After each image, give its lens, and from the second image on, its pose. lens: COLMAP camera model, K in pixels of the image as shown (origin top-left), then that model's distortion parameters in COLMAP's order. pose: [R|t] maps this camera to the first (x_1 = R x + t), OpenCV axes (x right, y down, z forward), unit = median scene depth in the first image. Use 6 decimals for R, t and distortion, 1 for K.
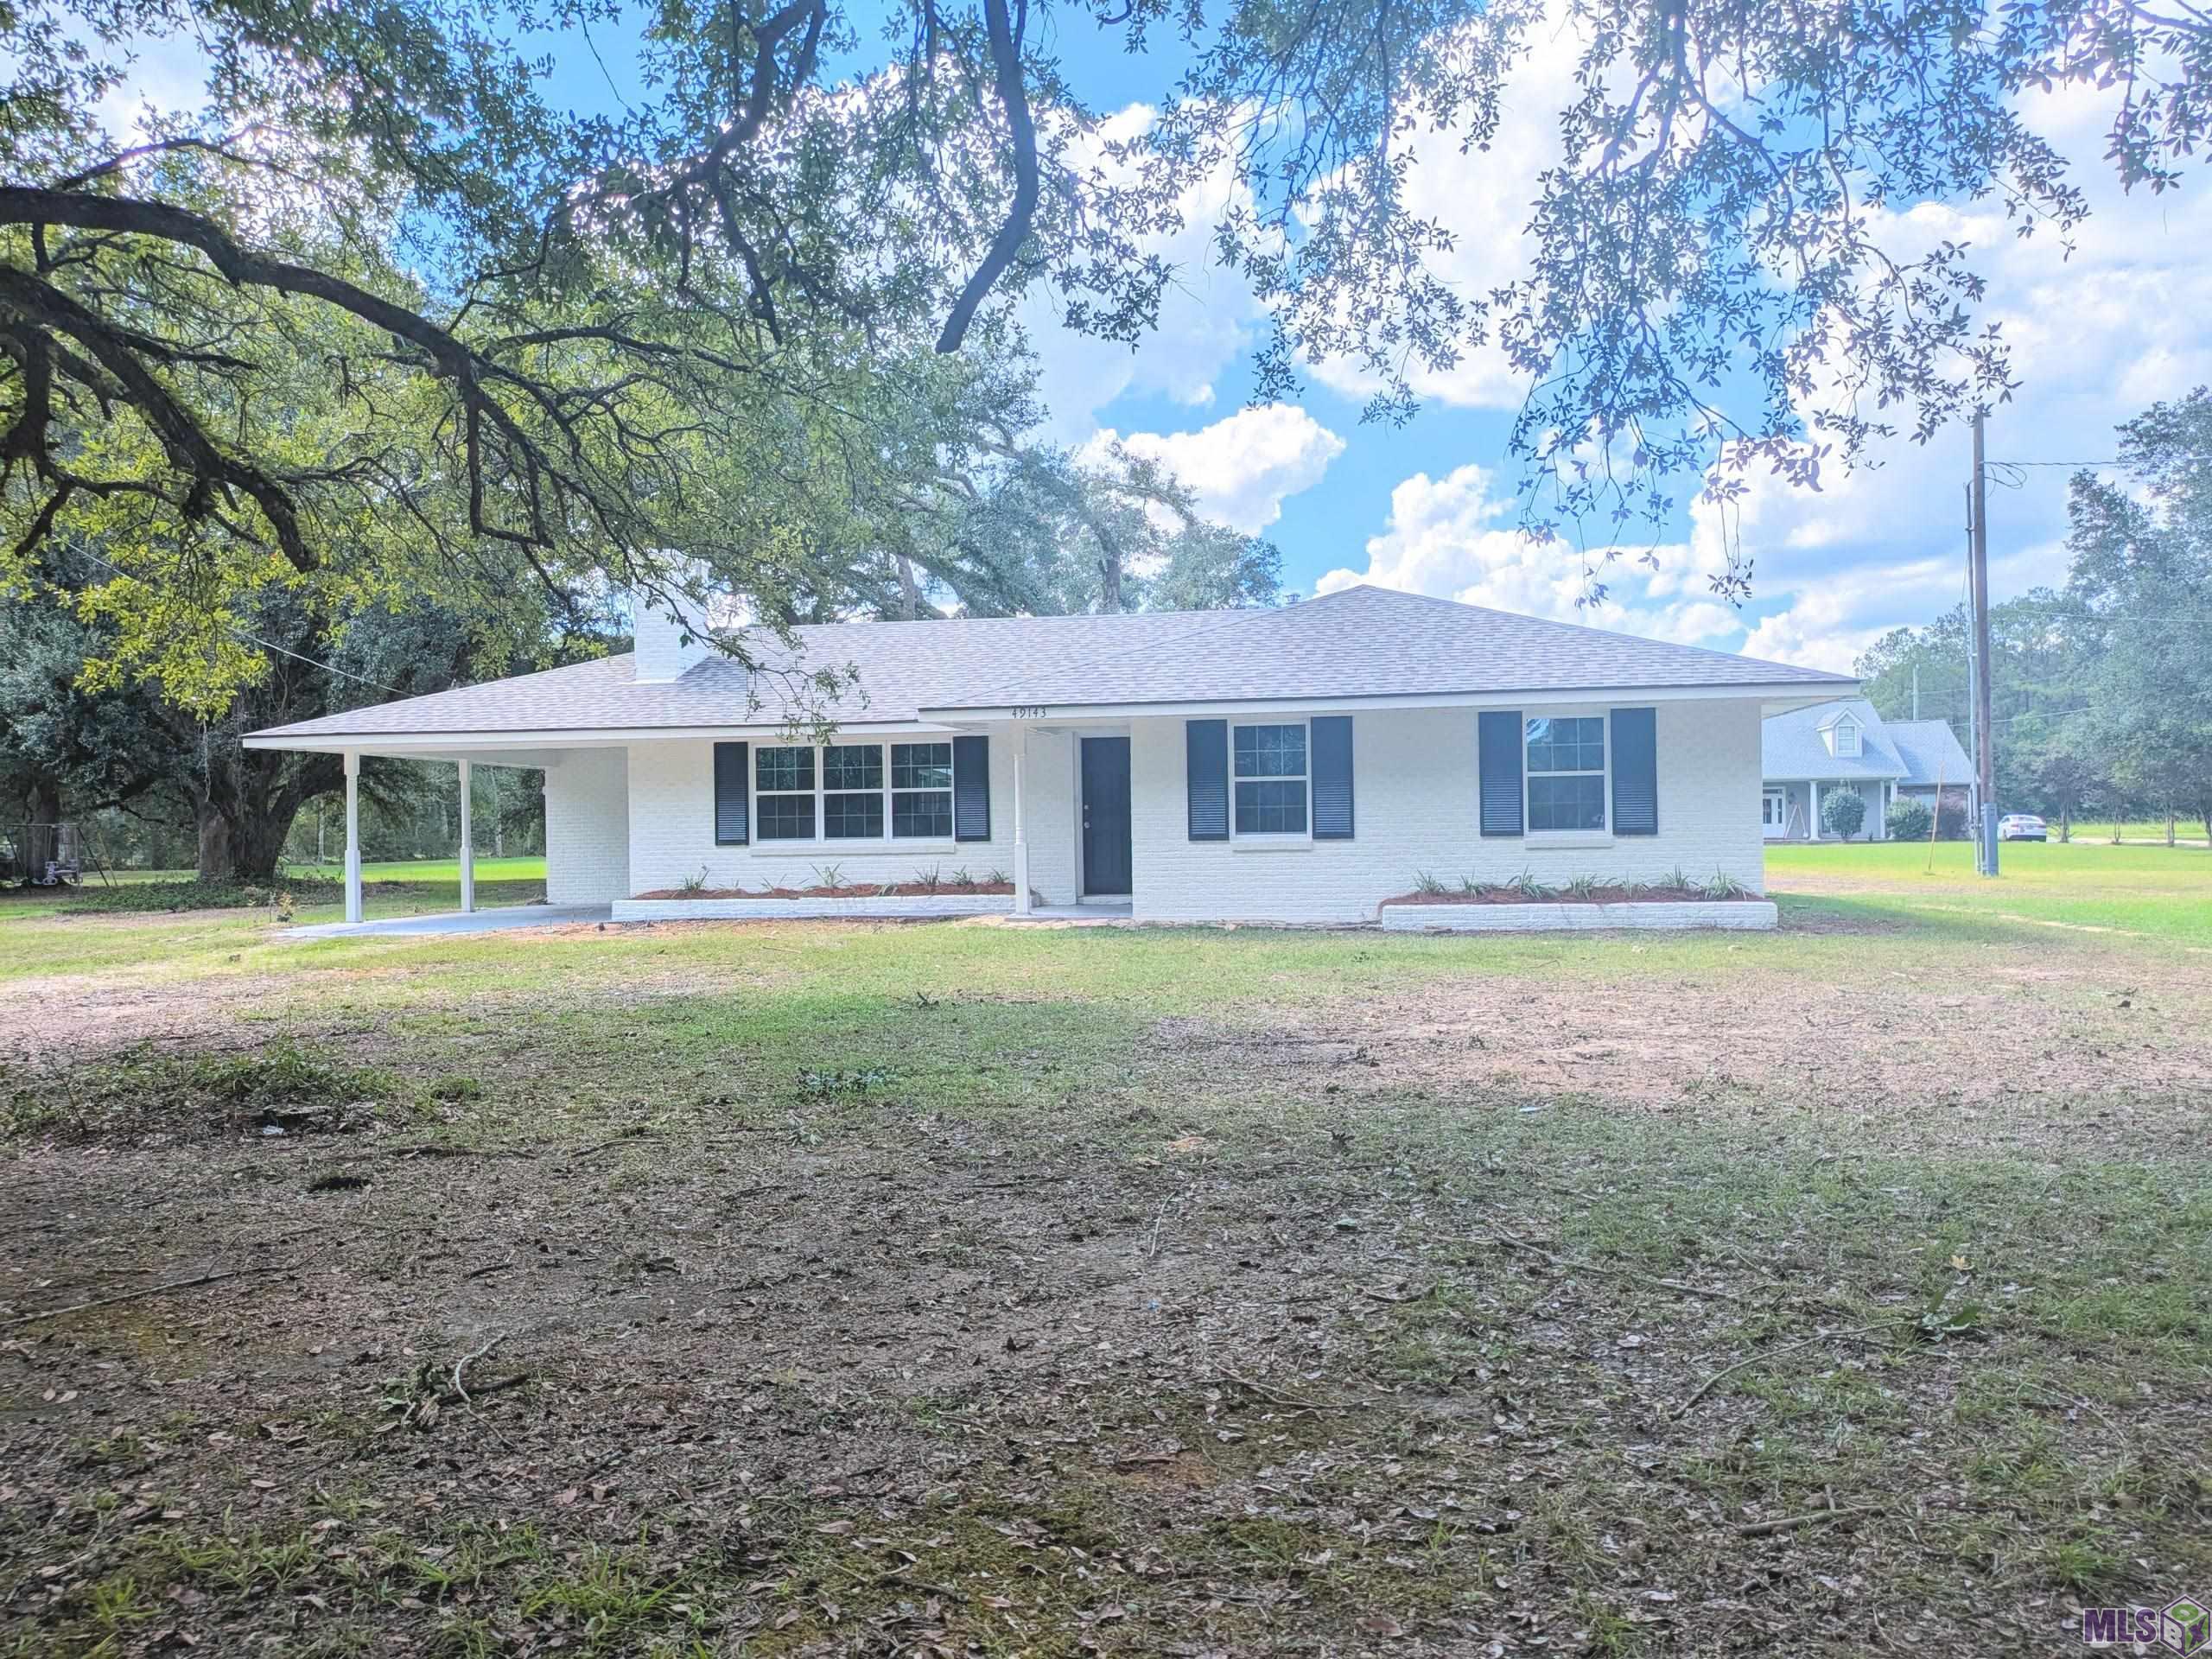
lens RADIAL K [[1640.0, 0, 1096.6], [0, 1640.0, 830.6], [0, 0, 1]] dist [0.006447, -0.001527]
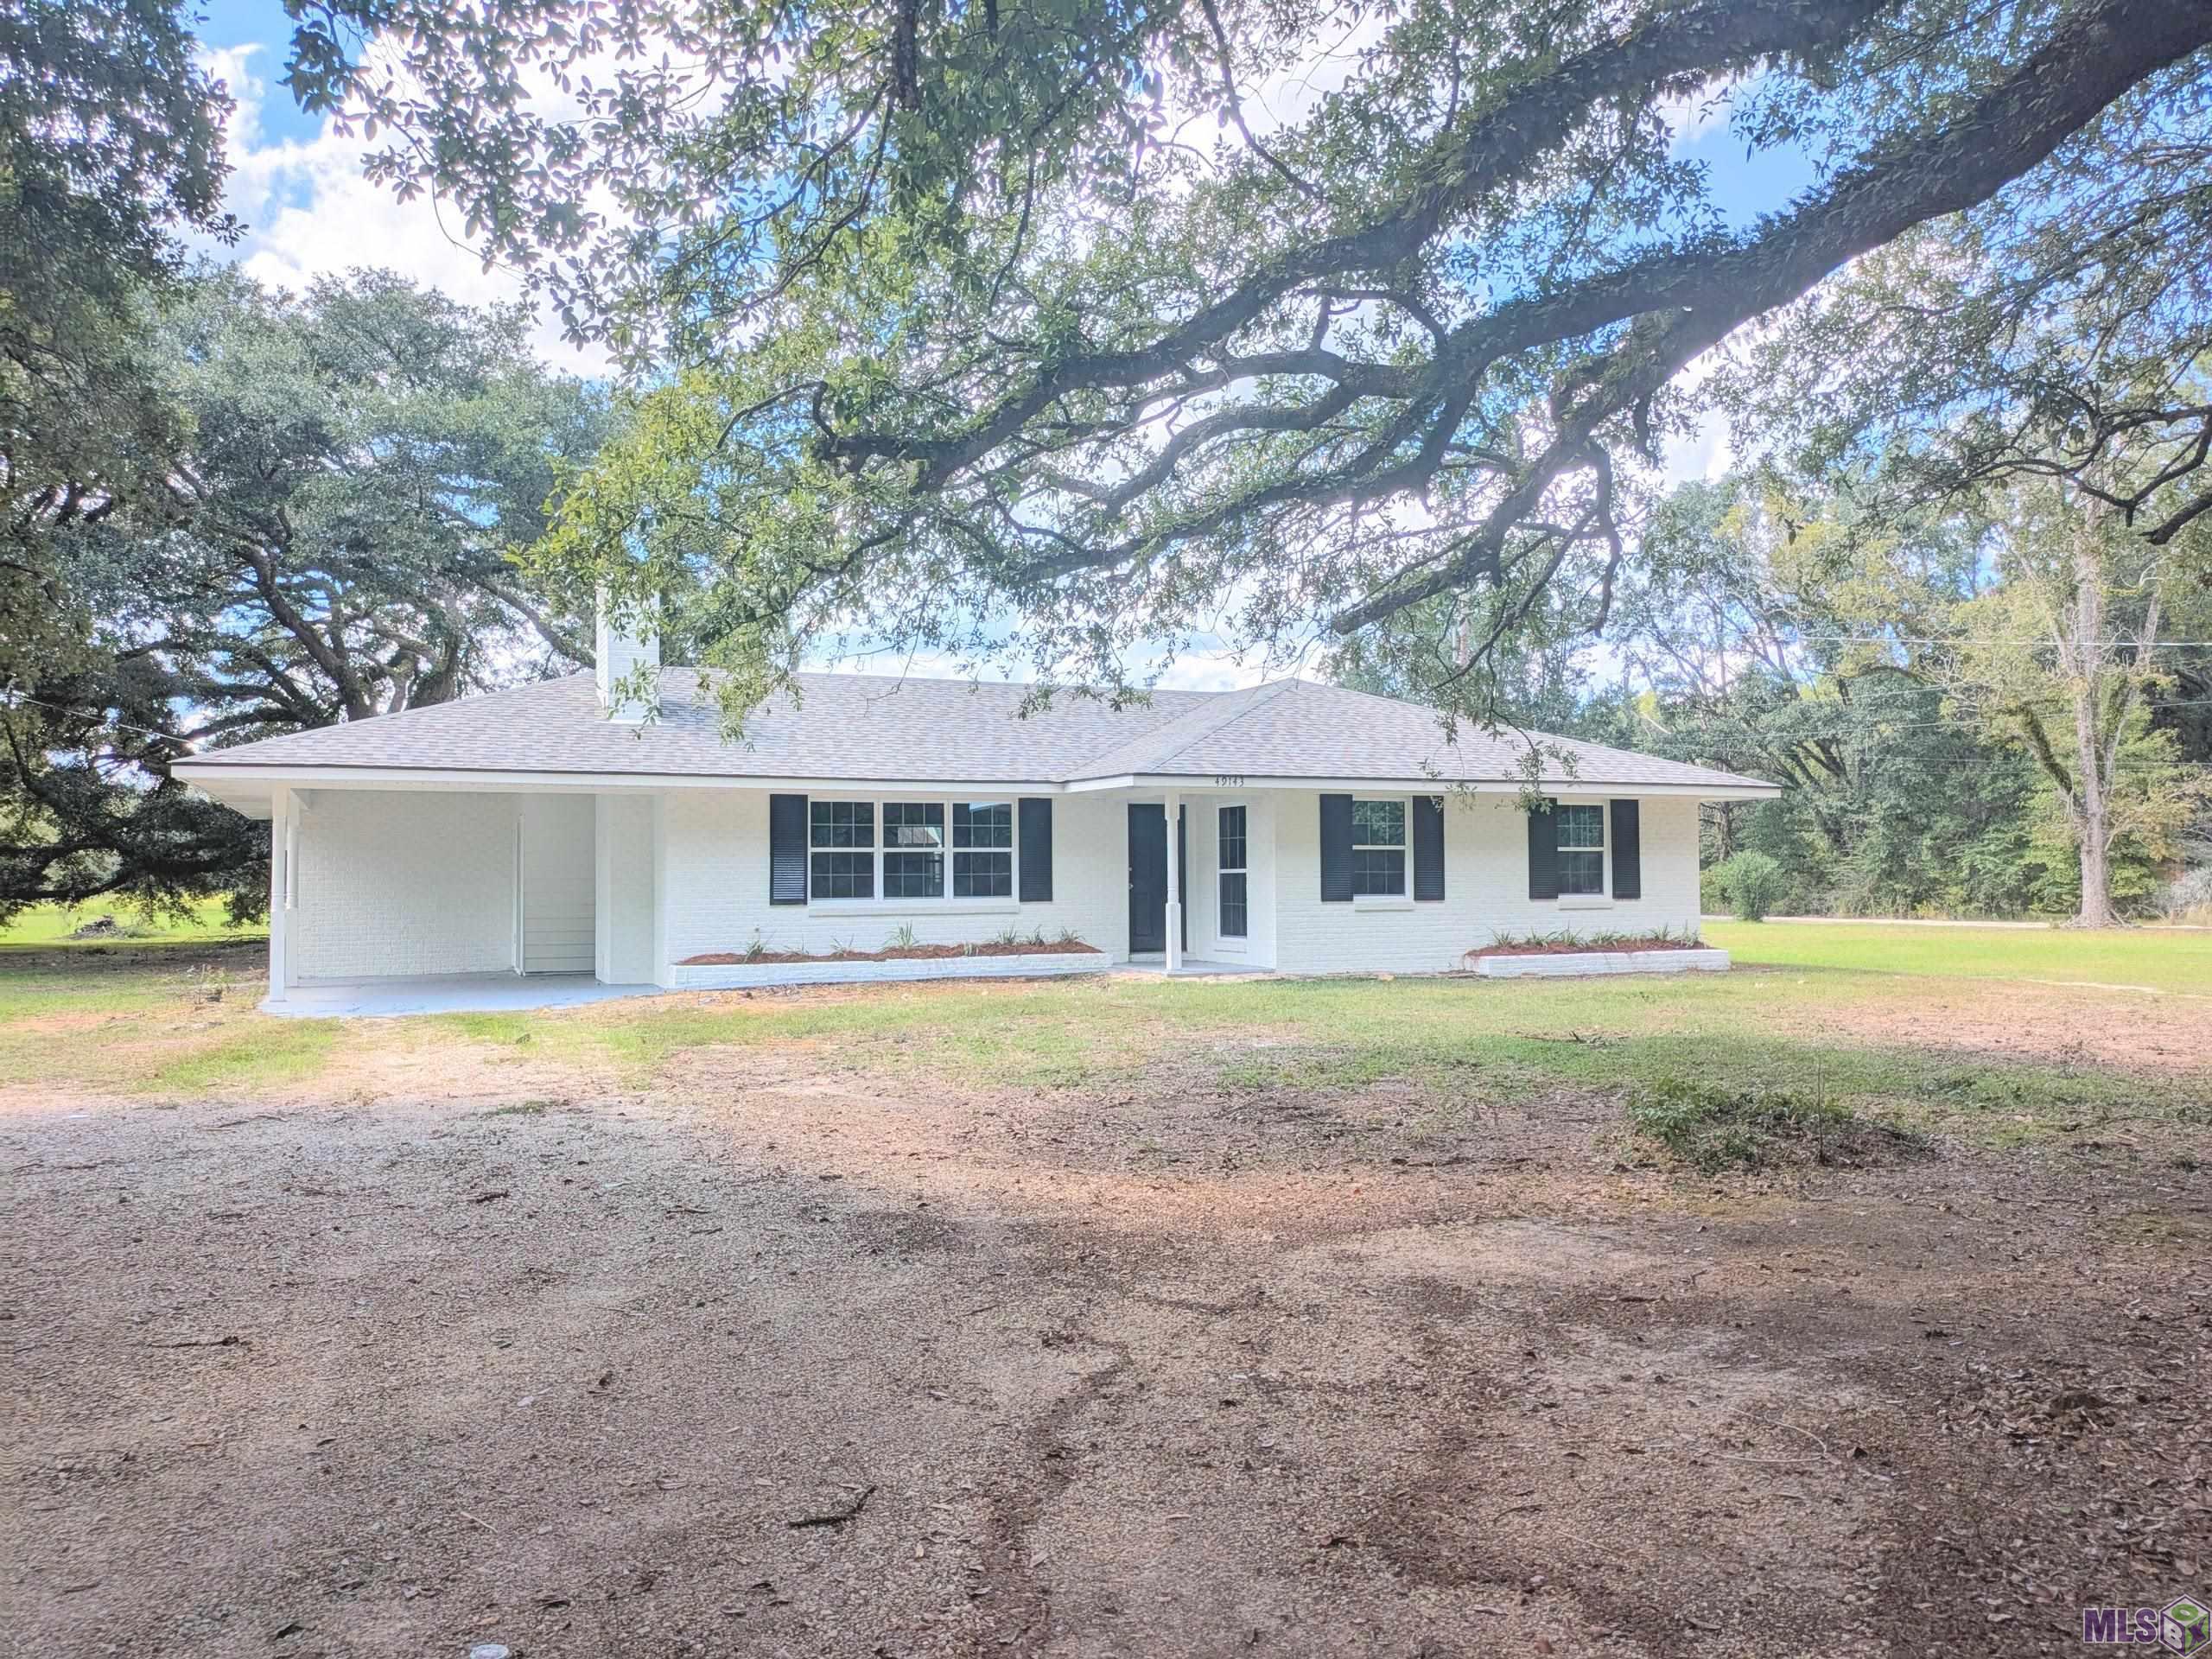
lens RADIAL K [[1640.0, 0, 1111.7], [0, 1640.0, 823.8], [0, 0, 1]] dist [0.006447, -0.001527]
pose [[0.841950, 0.029973, 0.538722, -0.586631], [-0.005206, 0.998861, -0.047437, 0.006369], [-0.539530, 0.037136, 0.841147, 0.117241]]
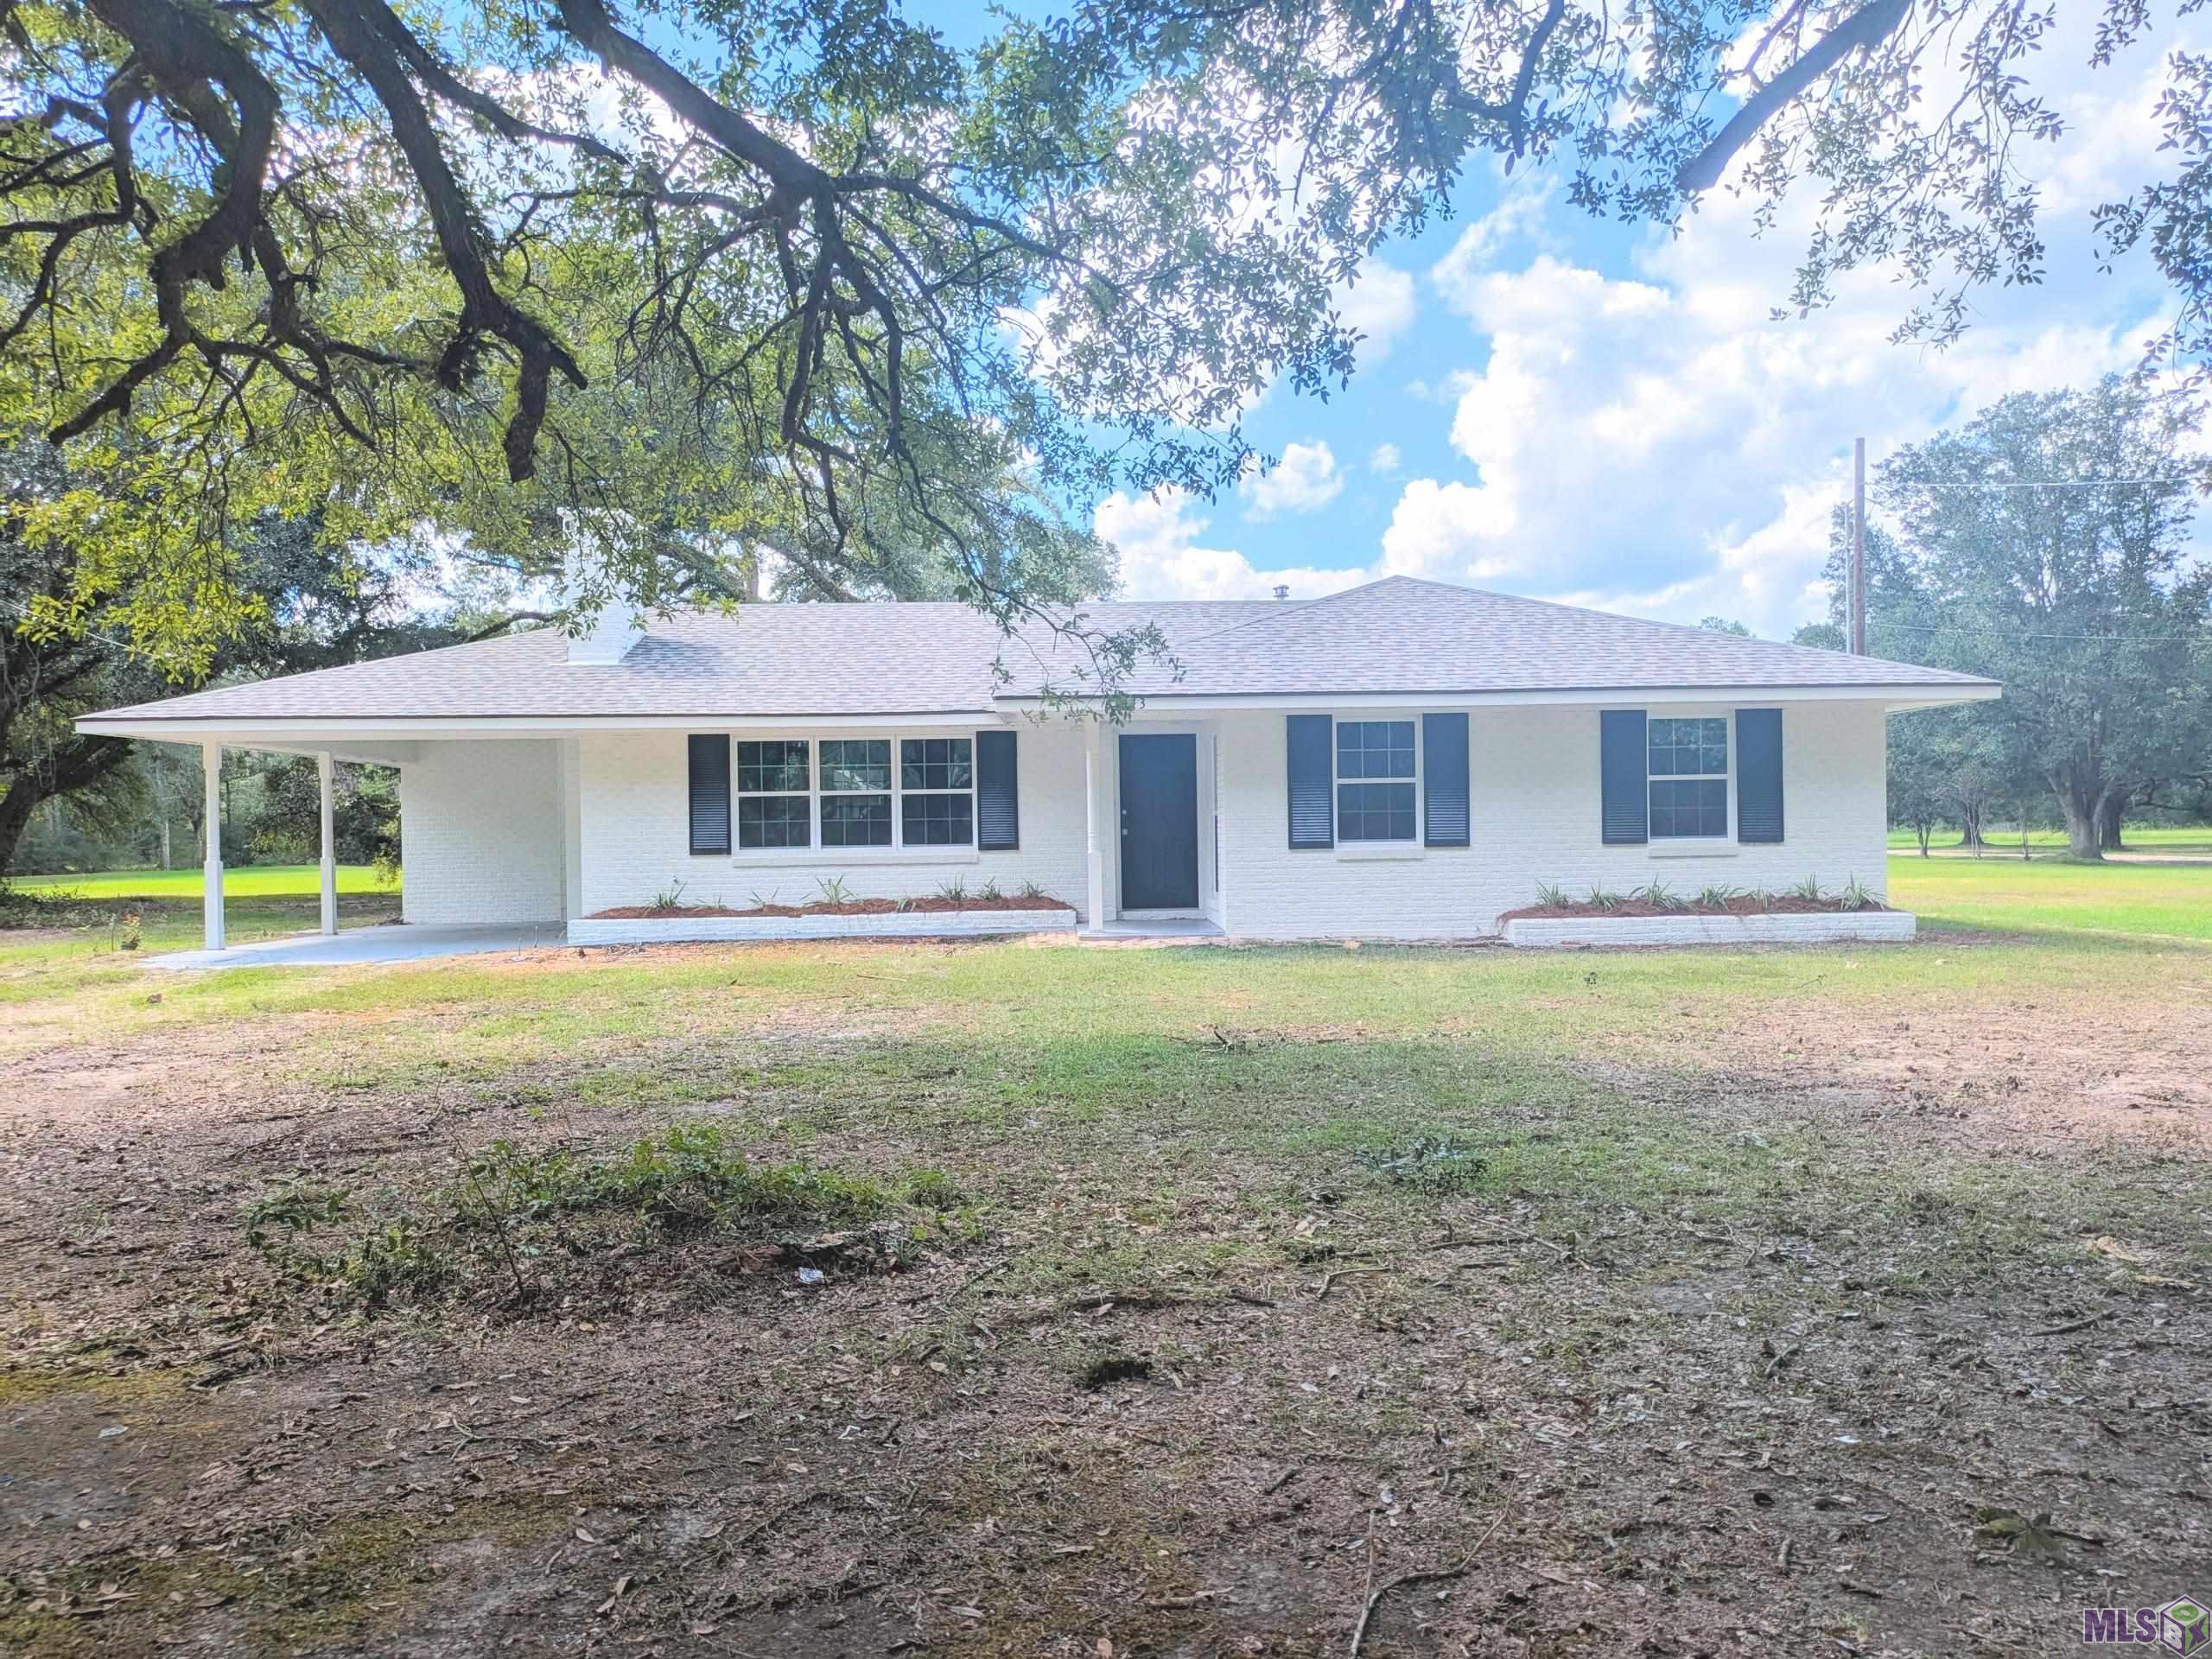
lens RADIAL K [[1640.0, 0, 1125.1], [0, 1640.0, 866.7], [0, 0, 1]] dist [0.006447, -0.001527]
pose [[0.980253, -0.001851, 0.197740, -0.184047], [-0.001098, 0.999890, 0.014800, 0.002447], [-0.197745, -0.014725, 0.980143, 0.119425]]
